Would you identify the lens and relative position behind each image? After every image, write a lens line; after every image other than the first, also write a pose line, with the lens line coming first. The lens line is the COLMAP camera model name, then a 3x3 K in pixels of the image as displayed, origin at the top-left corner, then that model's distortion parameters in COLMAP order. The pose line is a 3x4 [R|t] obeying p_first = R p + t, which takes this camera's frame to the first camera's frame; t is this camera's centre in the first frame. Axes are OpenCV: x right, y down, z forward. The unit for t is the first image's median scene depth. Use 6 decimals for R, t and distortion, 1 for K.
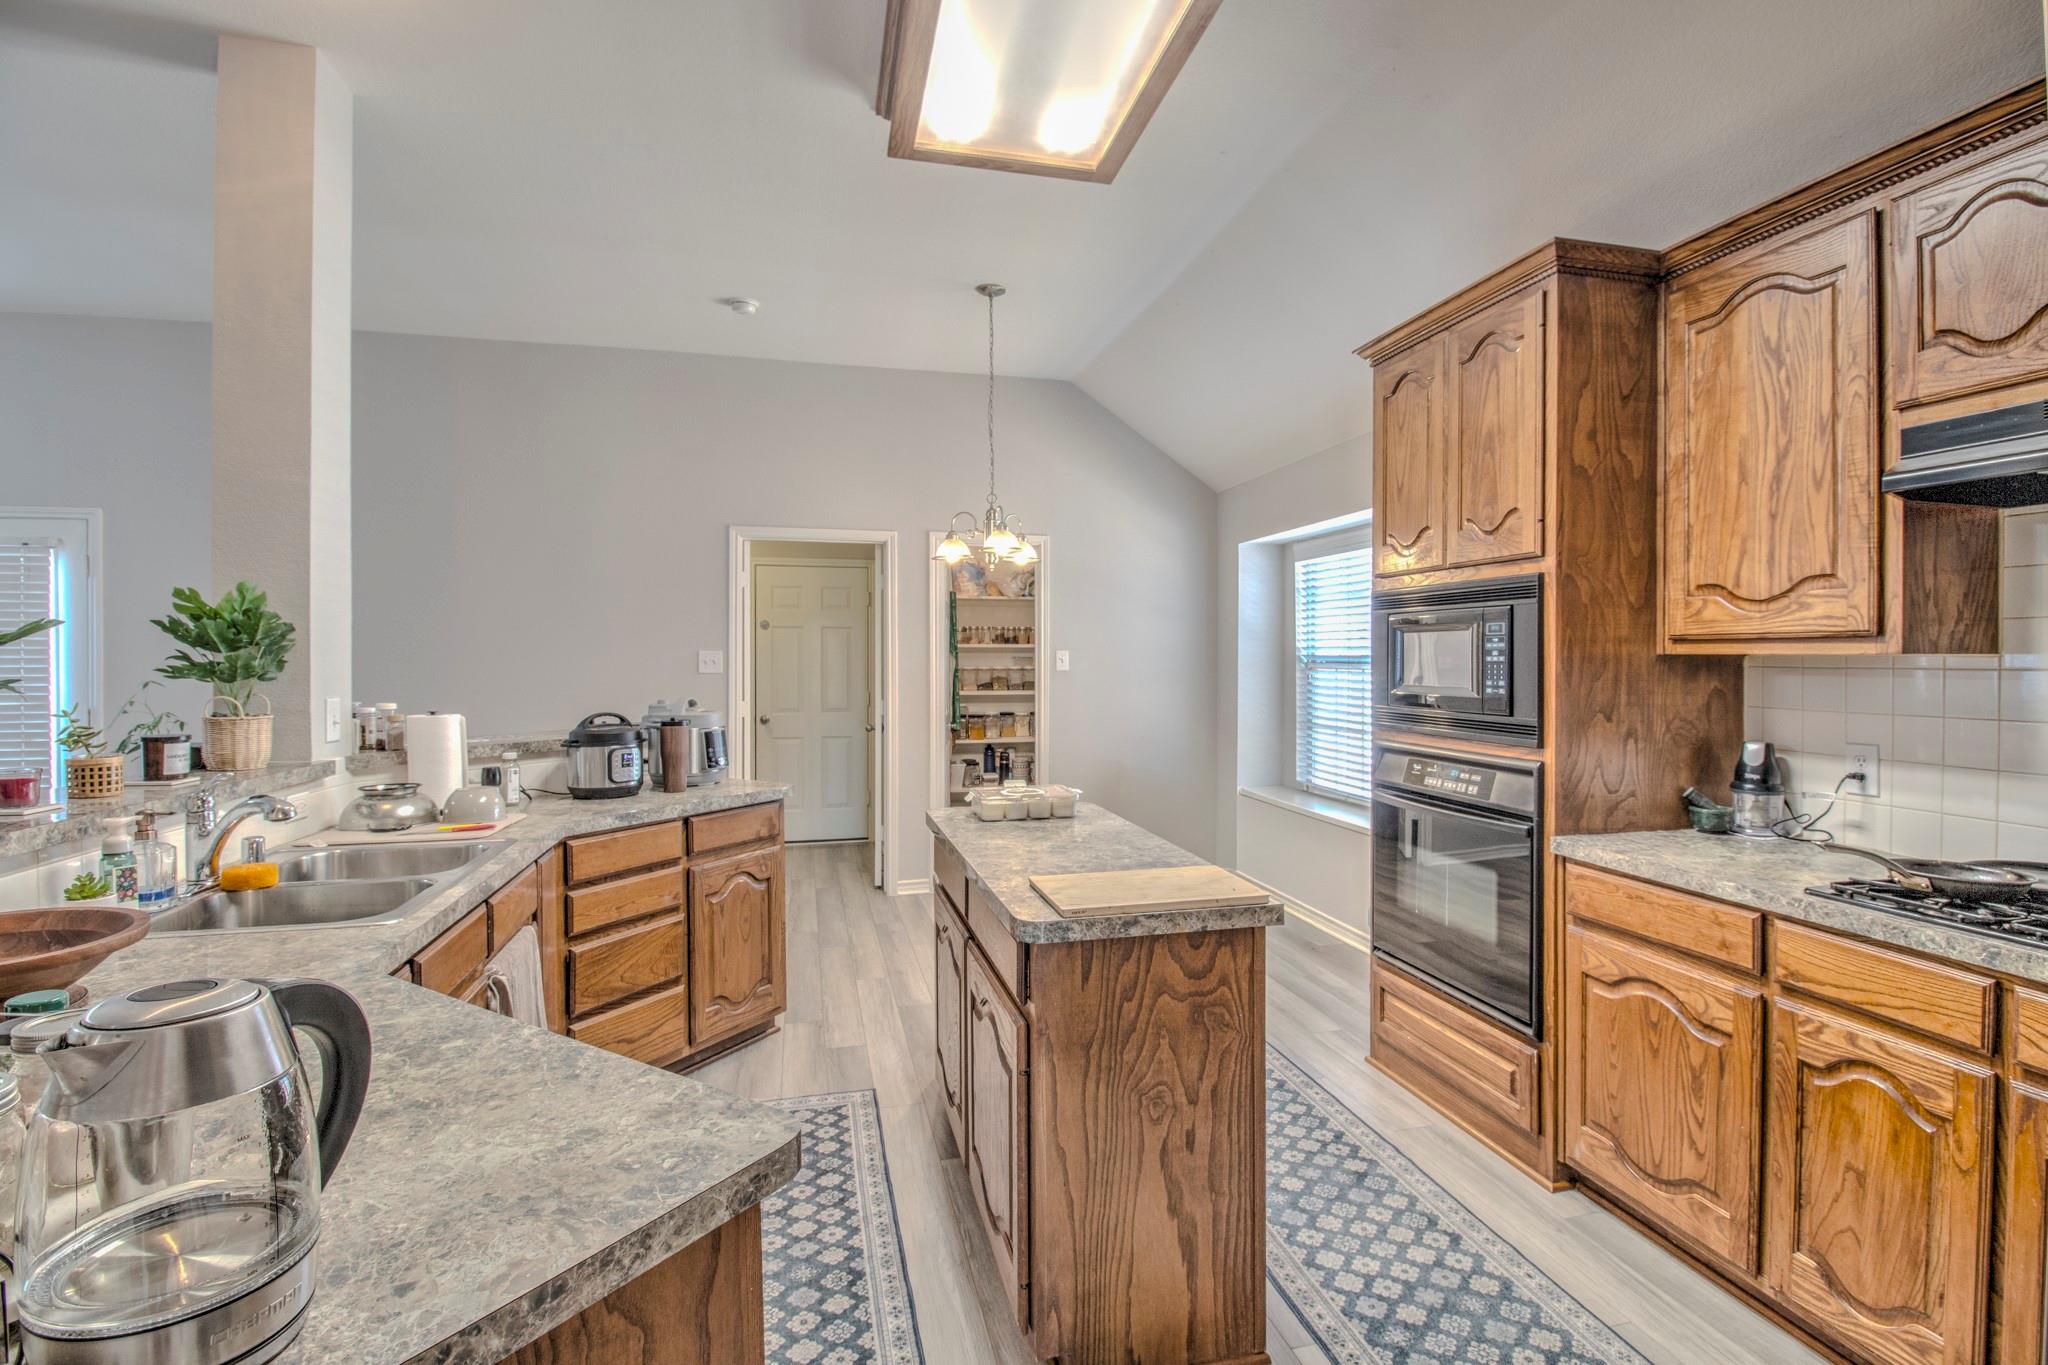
lens RADIAL K [[1007.4, 0, 1010.4], [0, 1007.4, 675.4], [0, 0, 1]] dist [-0.011762, -0.003256]
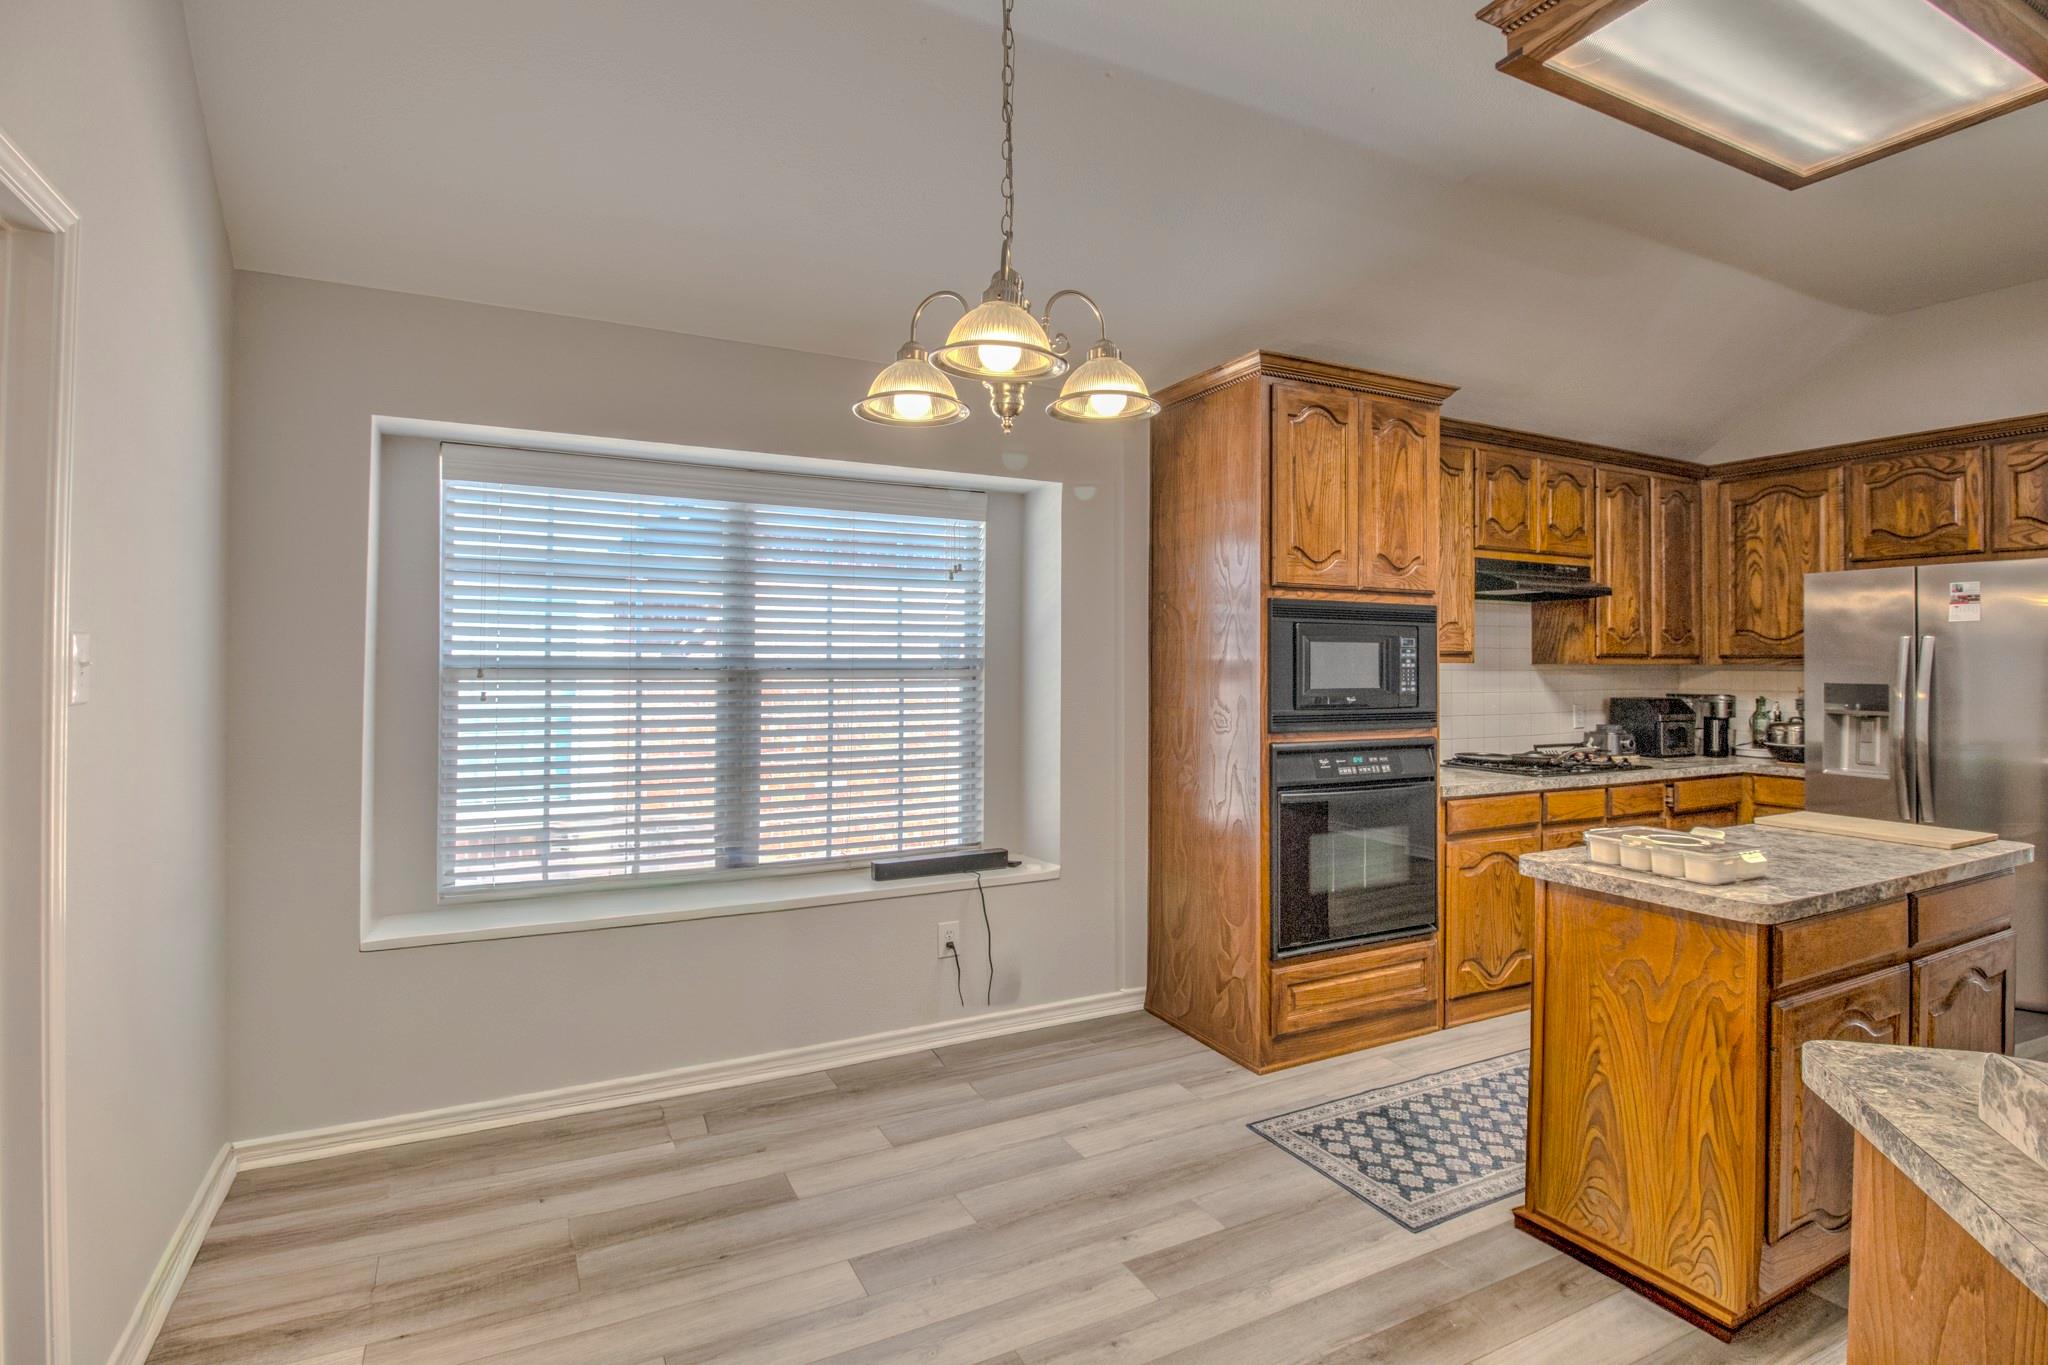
lens RADIAL K [[1007.4, 0, 1009.5], [0, 1007.4, 668.0], [0, 0, 1]] dist [-0.011762, -0.003256]
pose [[-0.265769, -0.001972, 0.964035, -0.624723], [0.014006, 0.999884, 0.005906, -0.027249], [-0.963935, 0.015072, -0.265710, 1.760492]]
